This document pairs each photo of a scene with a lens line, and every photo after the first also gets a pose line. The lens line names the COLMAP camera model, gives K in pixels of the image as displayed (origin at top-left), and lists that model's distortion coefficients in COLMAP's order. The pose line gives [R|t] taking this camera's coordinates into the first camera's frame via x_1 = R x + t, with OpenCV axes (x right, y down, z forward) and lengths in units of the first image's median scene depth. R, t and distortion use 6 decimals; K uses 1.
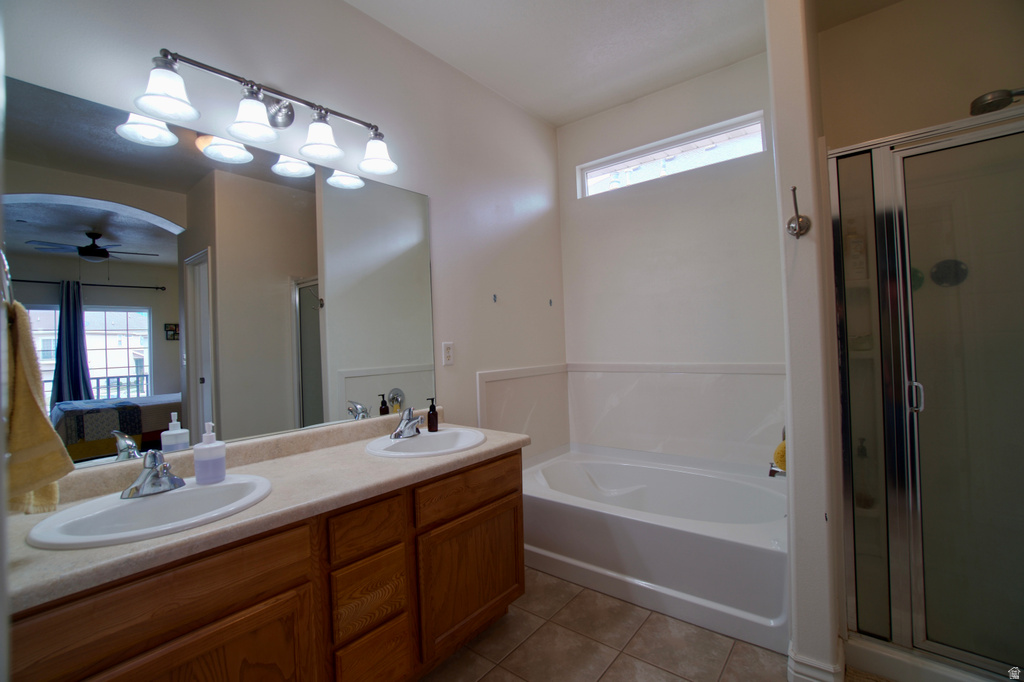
lens RADIAL K [[450.0, 0, 503.1], [0, 450.0, 336.8], [0, 0, 1]] dist [-0.063083, 0.022309]
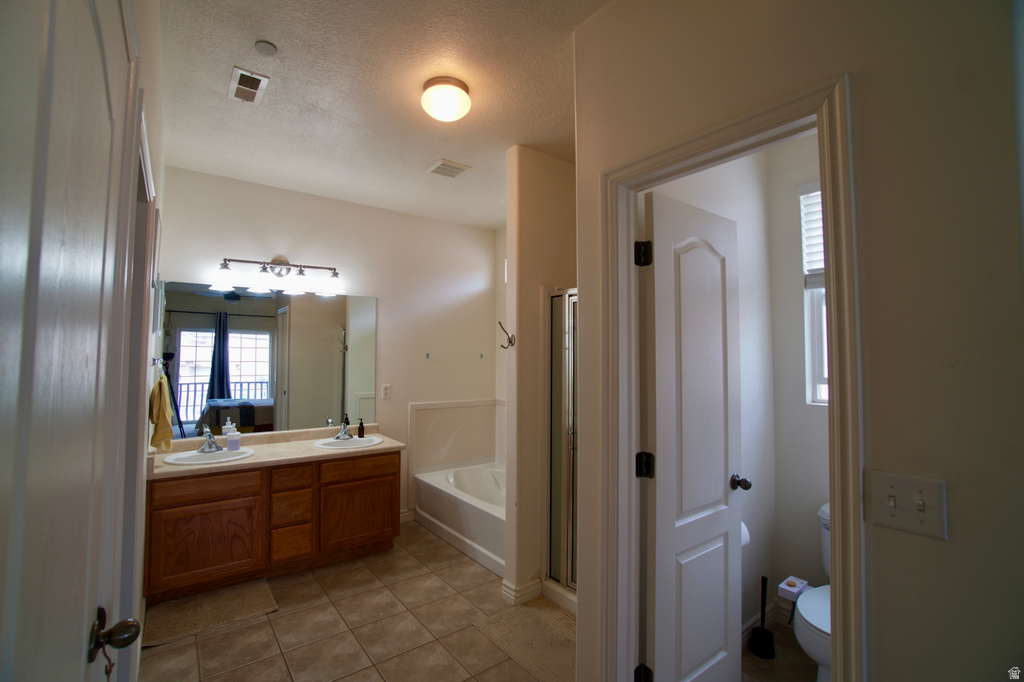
lens RADIAL K [[450.0, 0, 503.1], [0, 450.0, 336.8], [0, 0, 1]] dist [-0.063083, 0.022309]
pose [[0.970831, 0.028051, -0.238117, 0.920883], [-0.035138, 0.999055, -0.025566, -0.186051], [0.237175, 0.033187, 0.970900, -0.681714]]
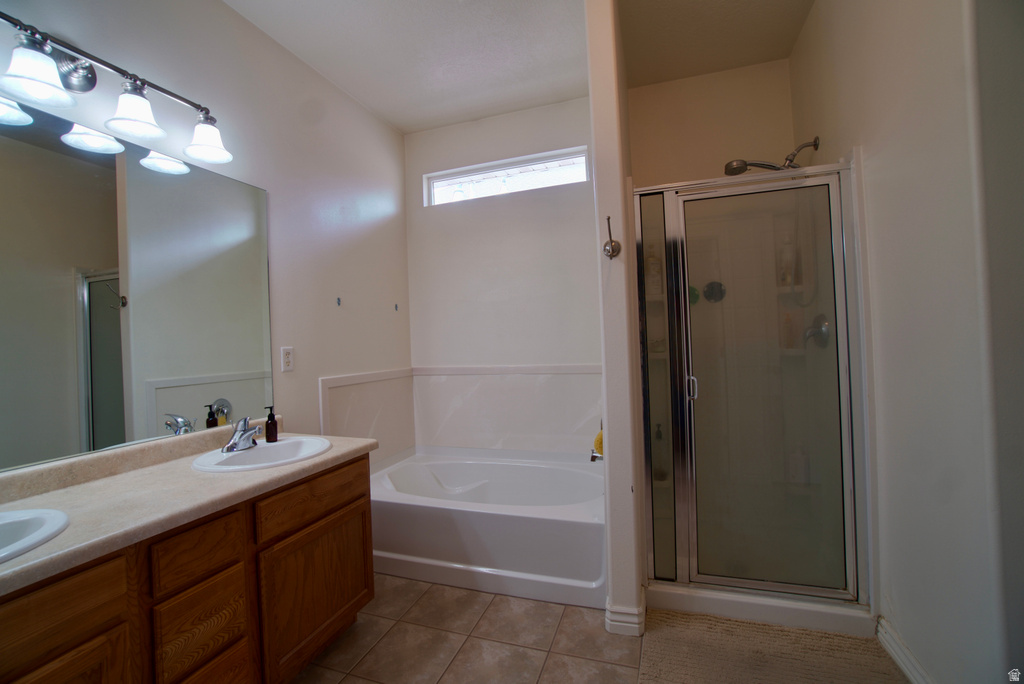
lens RADIAL K [[450.0, 0, 503.1], [0, 450.0, 337.8], [0, 0, 1]] dist [-0.063083, 0.022309]
pose [[0.940526, 0.002990, 0.339710, -0.018149], [-0.000331, 0.999969, -0.007883, -0.000012], [-0.339723, 0.007301, 0.940497, -0.043951]]
